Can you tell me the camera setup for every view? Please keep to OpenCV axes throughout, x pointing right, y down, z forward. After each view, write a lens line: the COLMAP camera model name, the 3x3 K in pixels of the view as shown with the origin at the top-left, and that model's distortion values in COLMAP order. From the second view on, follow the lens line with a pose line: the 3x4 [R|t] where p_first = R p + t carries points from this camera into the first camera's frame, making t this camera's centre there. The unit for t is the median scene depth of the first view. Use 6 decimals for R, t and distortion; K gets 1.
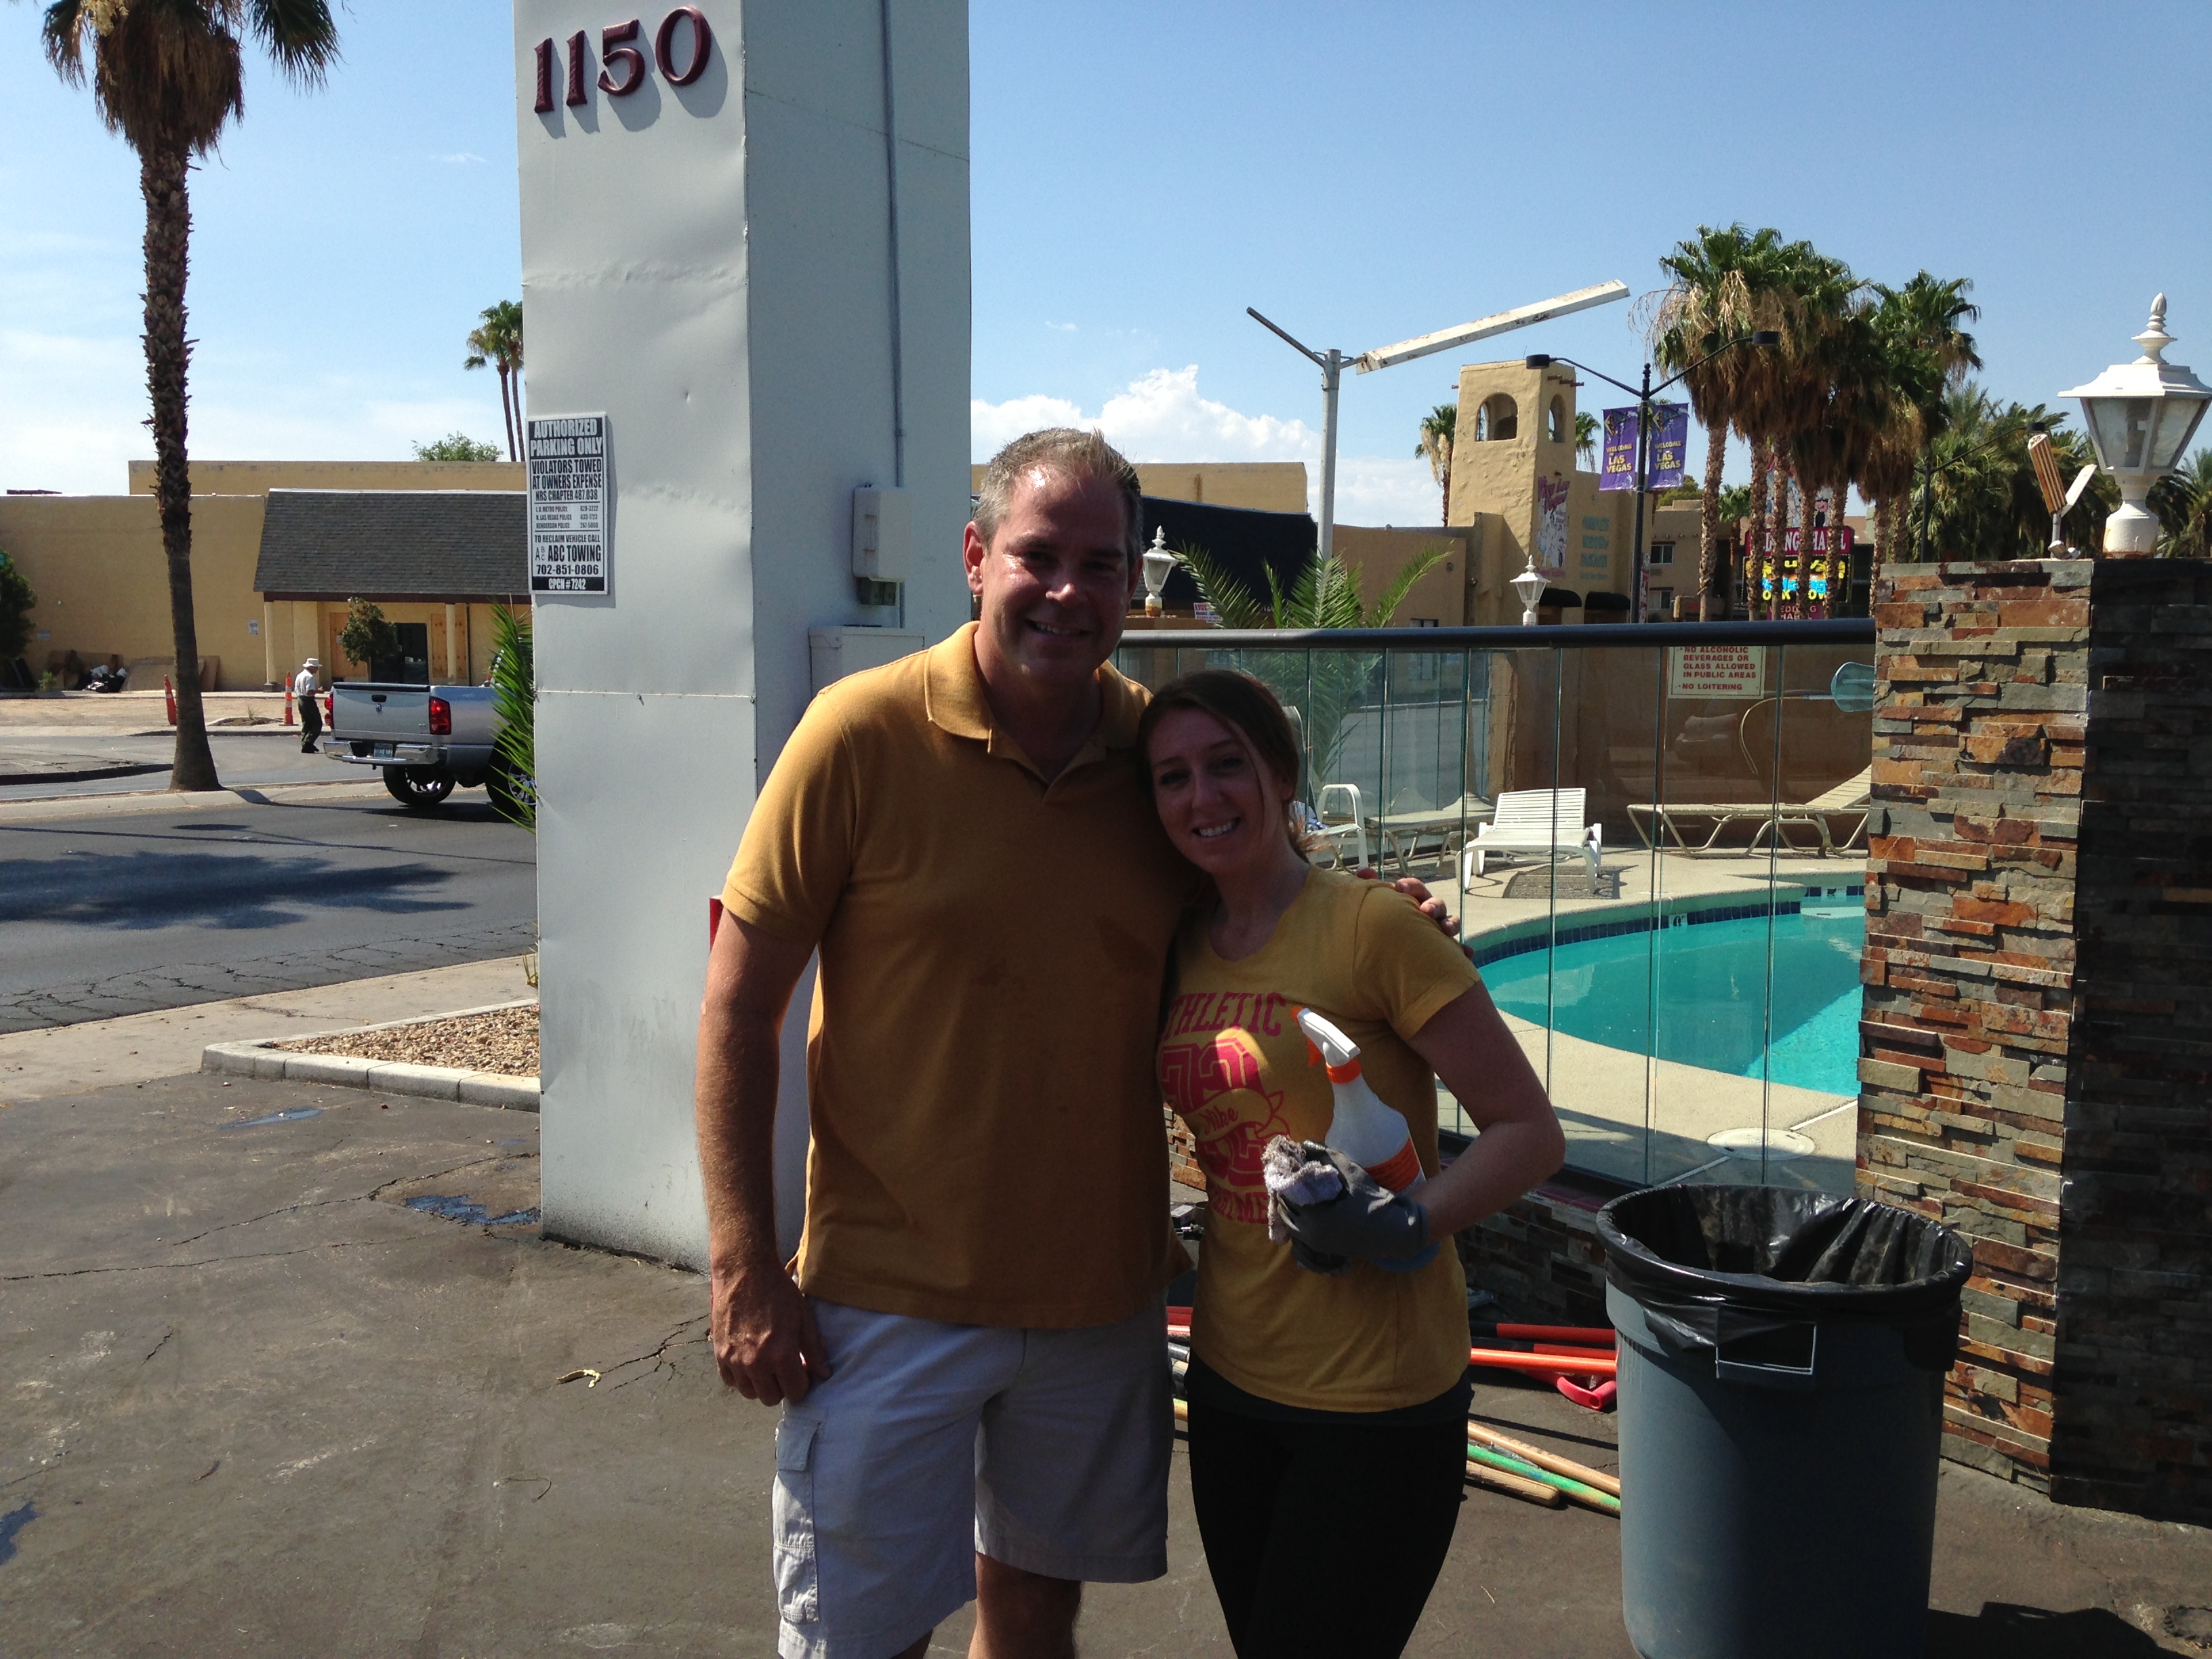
lens RADIAL K [[2083.9, 0, 1109.6], [0, 2083.9, 828.9], [0, 0, 1]] dist [0.122108, 0.000000]
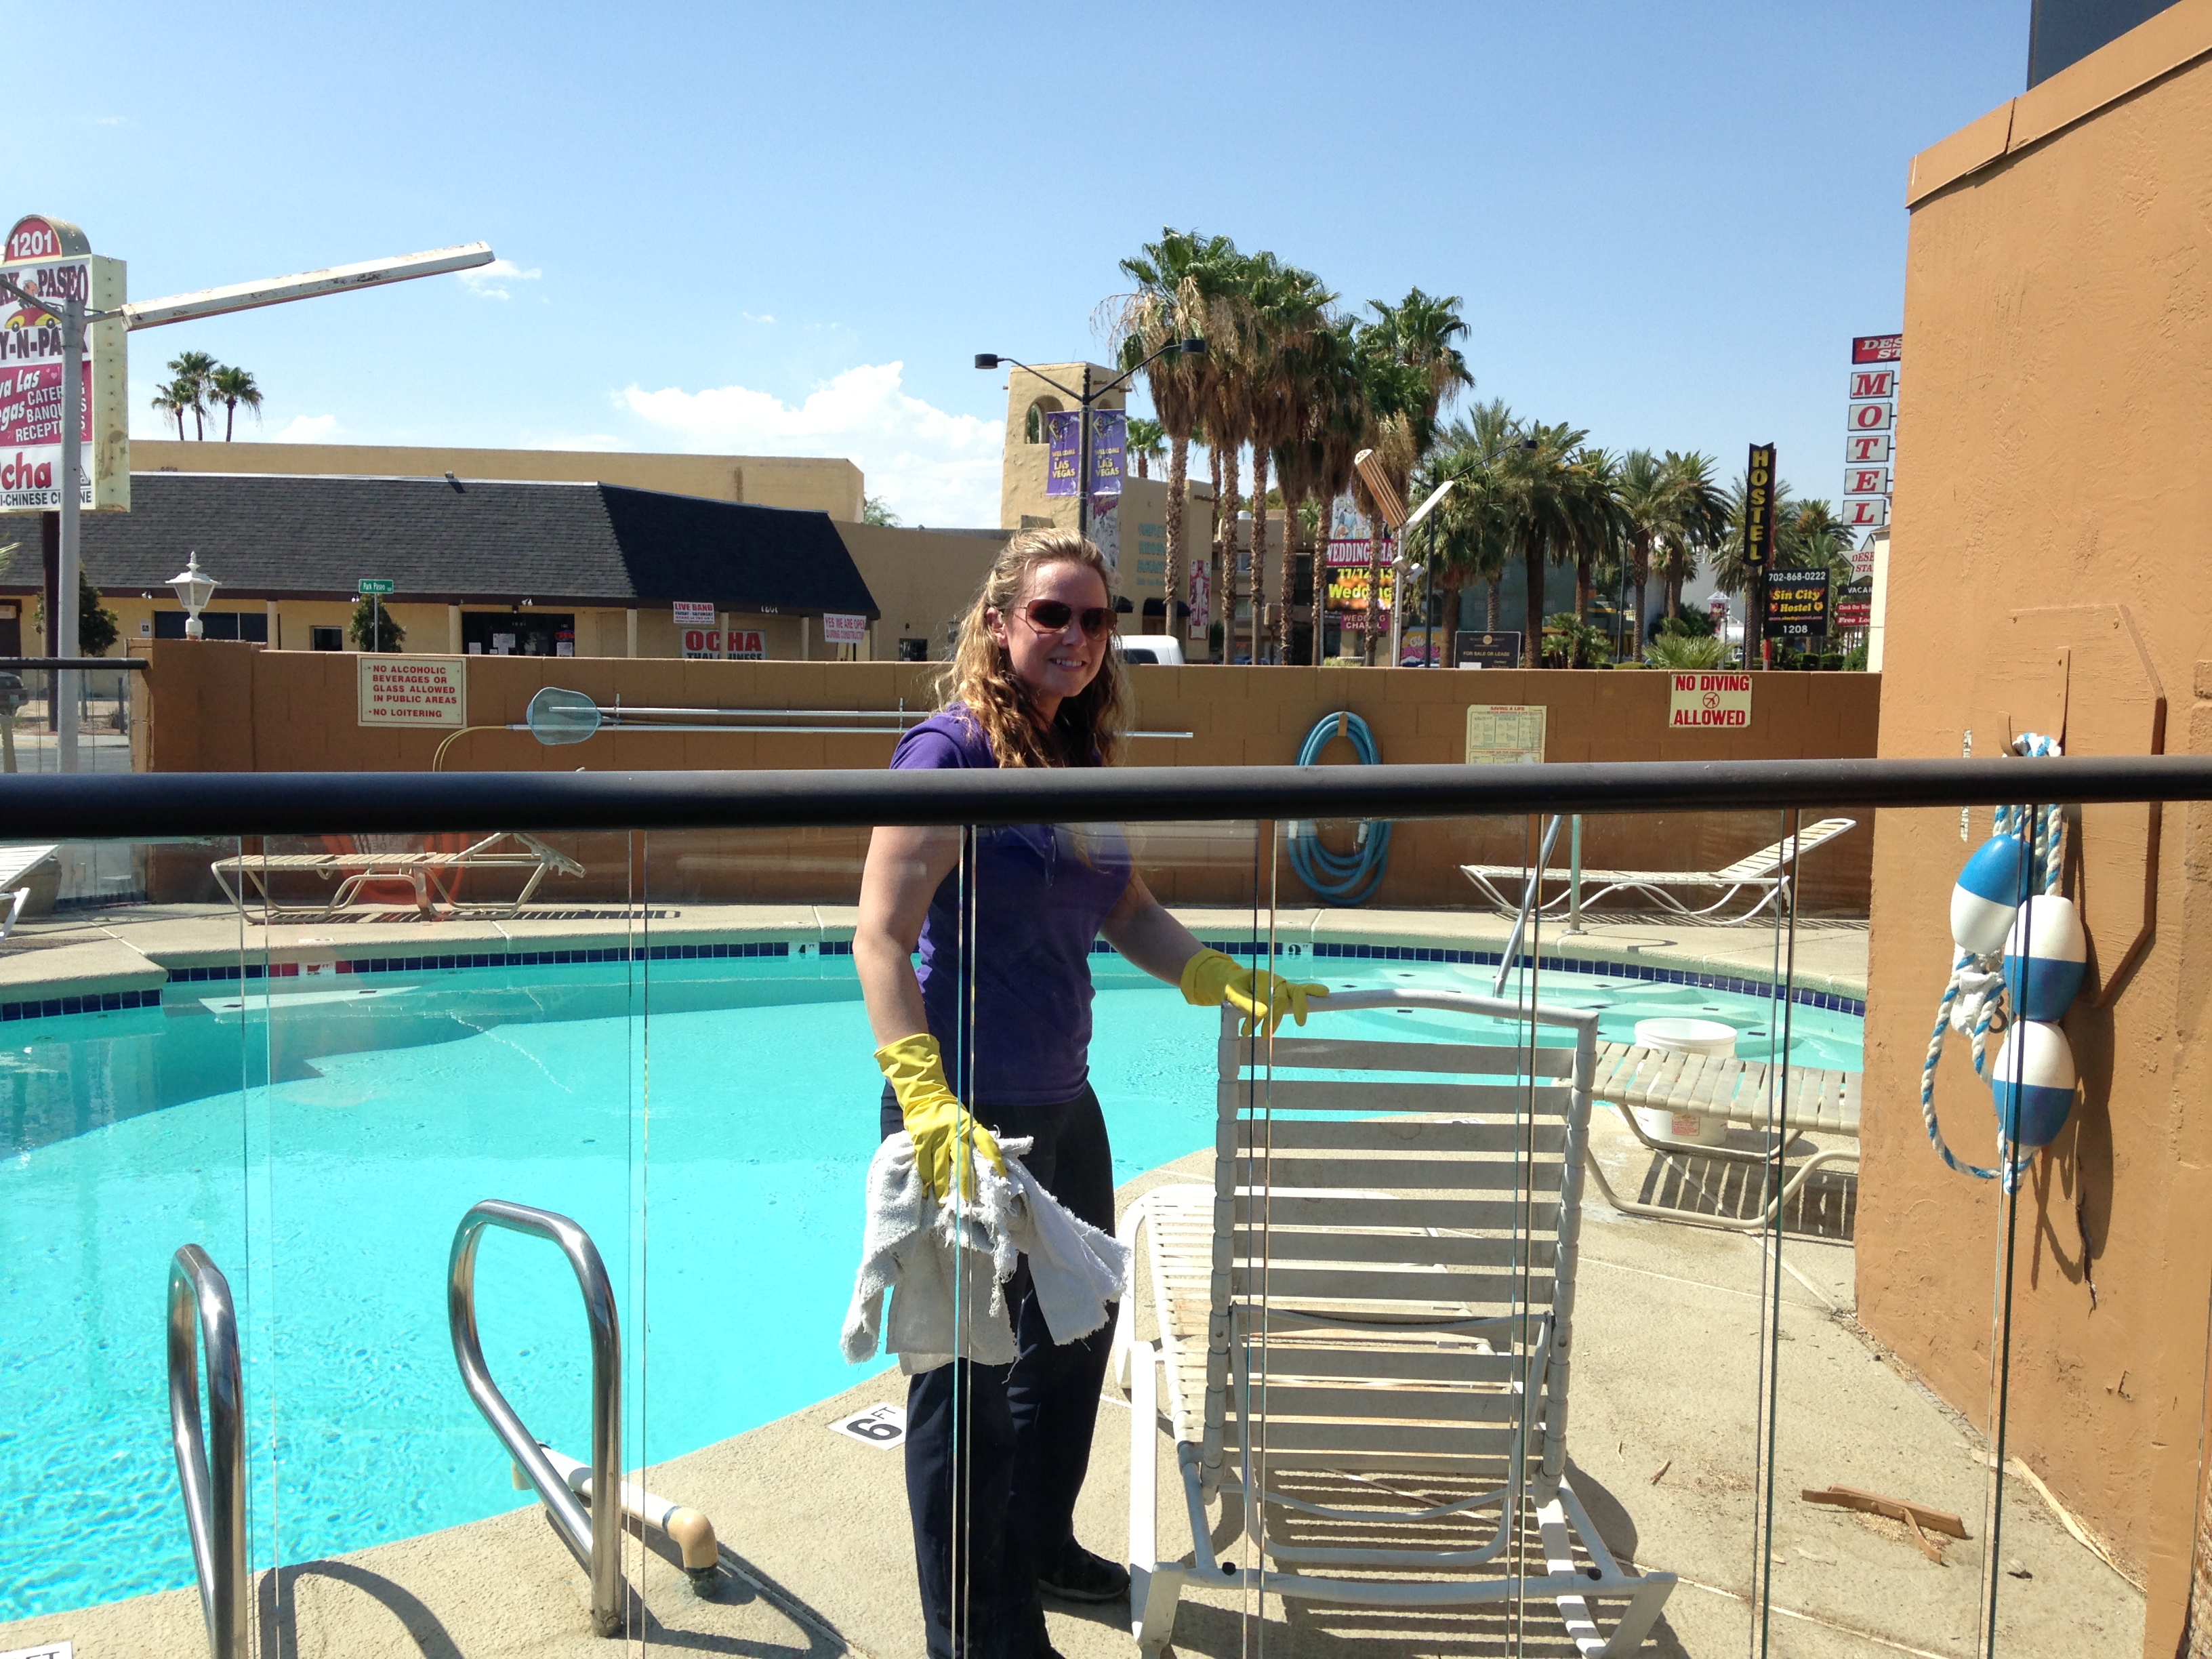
lens RADIAL K [[2083.9, 0, 1097.0], [0, 2083.9, 832.7], [0, 0, 1]] dist [0.122108, 0.000000]
pose [[0.992179, -0.001245, 0.124819, 0.119303], [0.001018, 0.999998, 0.001877, -0.005391], [-0.124821, -0.001735, 0.992178, 0.031183]]
